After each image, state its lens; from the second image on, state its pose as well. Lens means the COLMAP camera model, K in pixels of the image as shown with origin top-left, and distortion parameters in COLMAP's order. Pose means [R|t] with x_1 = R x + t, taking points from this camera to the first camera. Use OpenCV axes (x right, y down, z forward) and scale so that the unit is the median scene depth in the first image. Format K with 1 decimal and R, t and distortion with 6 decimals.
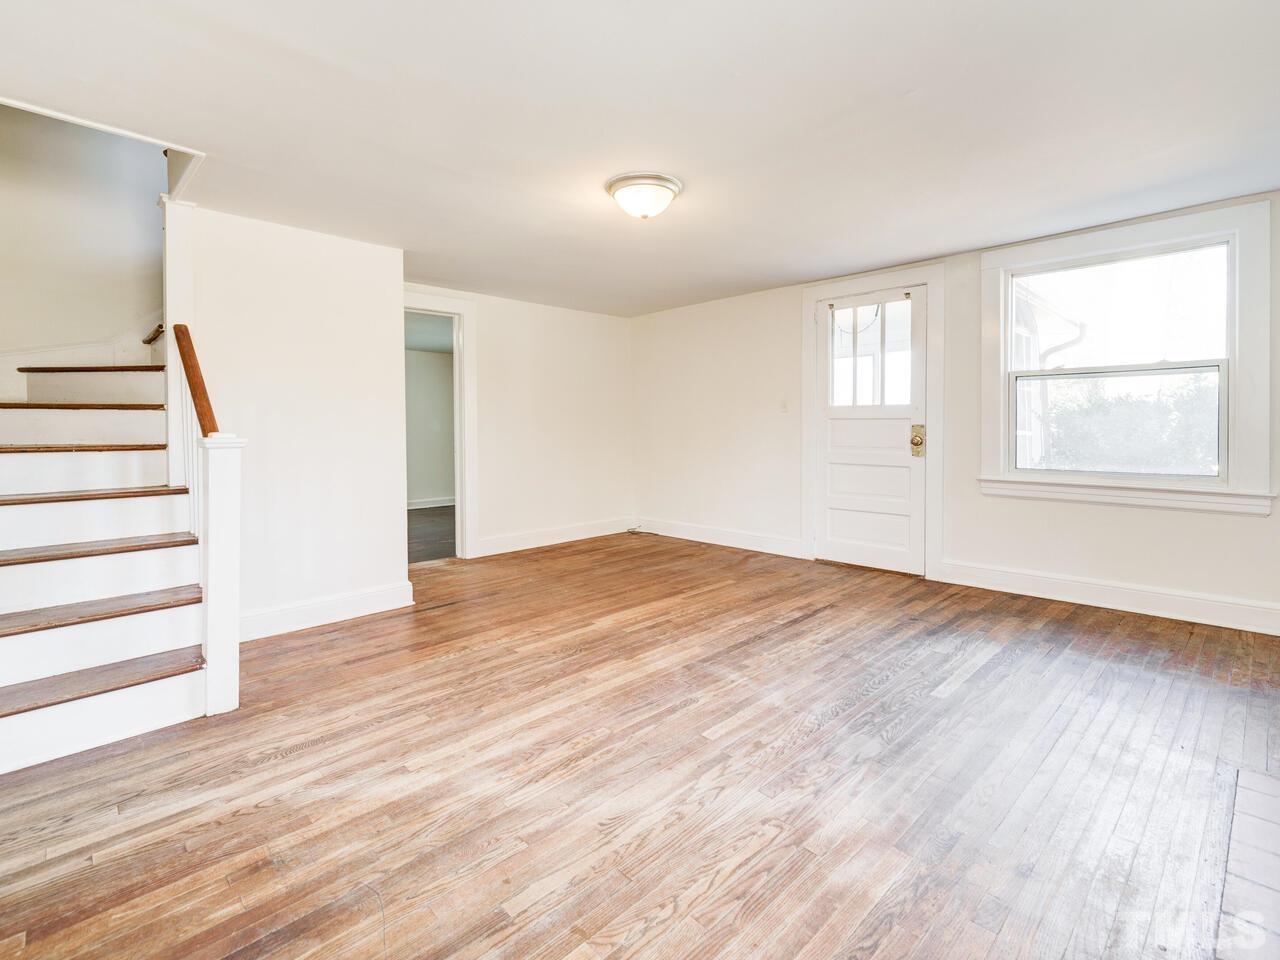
lens RADIAL K [[576.1, 0, 640.0], [0, 576.1, 480.0], [0, 0, 1]] dist [-0.003106, -0.000410]
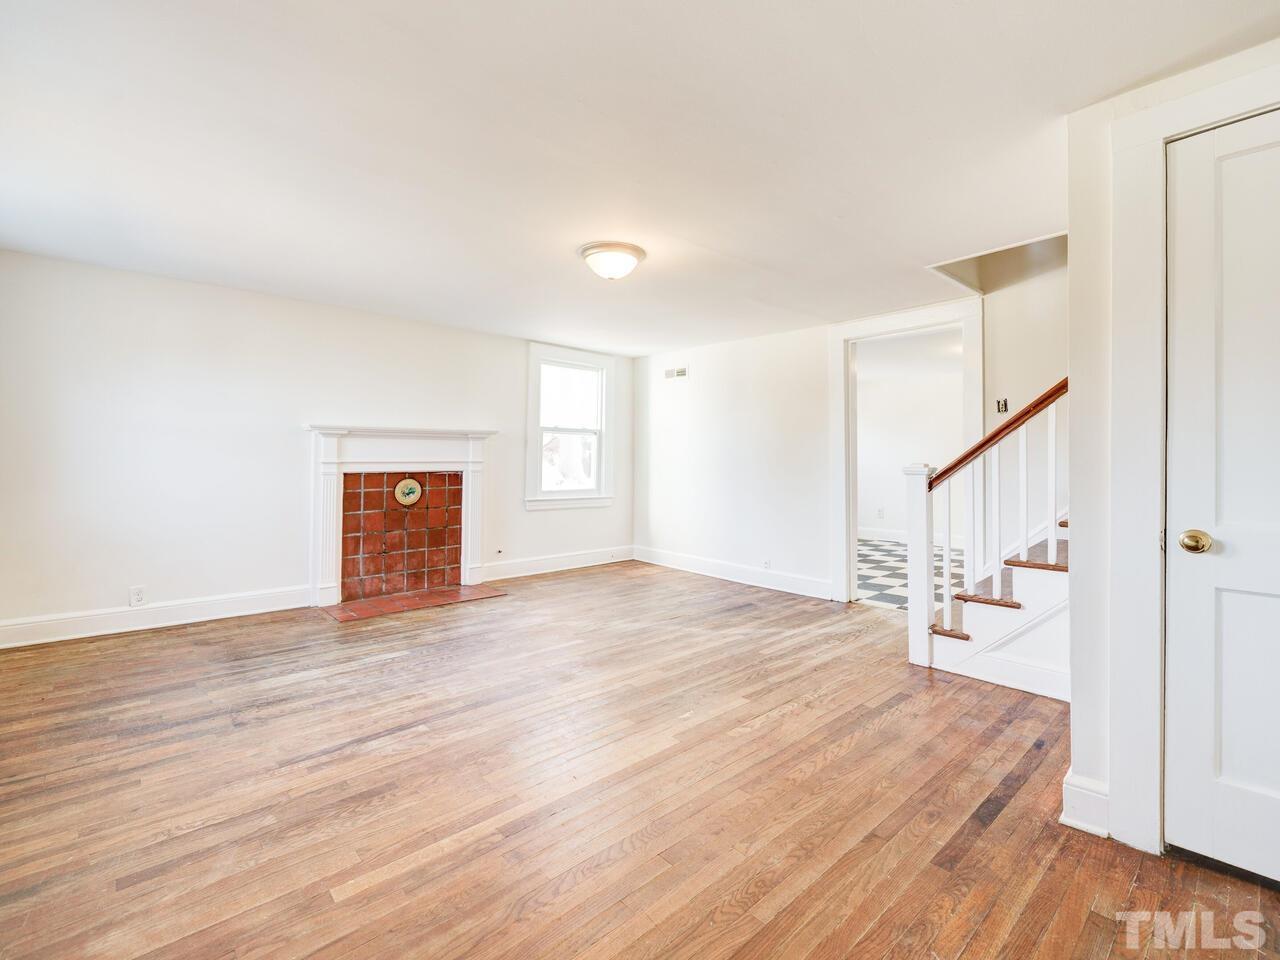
lens RADIAL K [[576.1, 0, 640.0], [0, 576.1, 480.0], [0, 0, 1]] dist [-0.003106, -0.000410]
pose [[-0.999982, 0.002023, 0.005649, -0.050893], [0.002760, 0.991013, 0.133739, -0.200621], [-0.005328, 0.133752, -0.991000, 2.051446]]
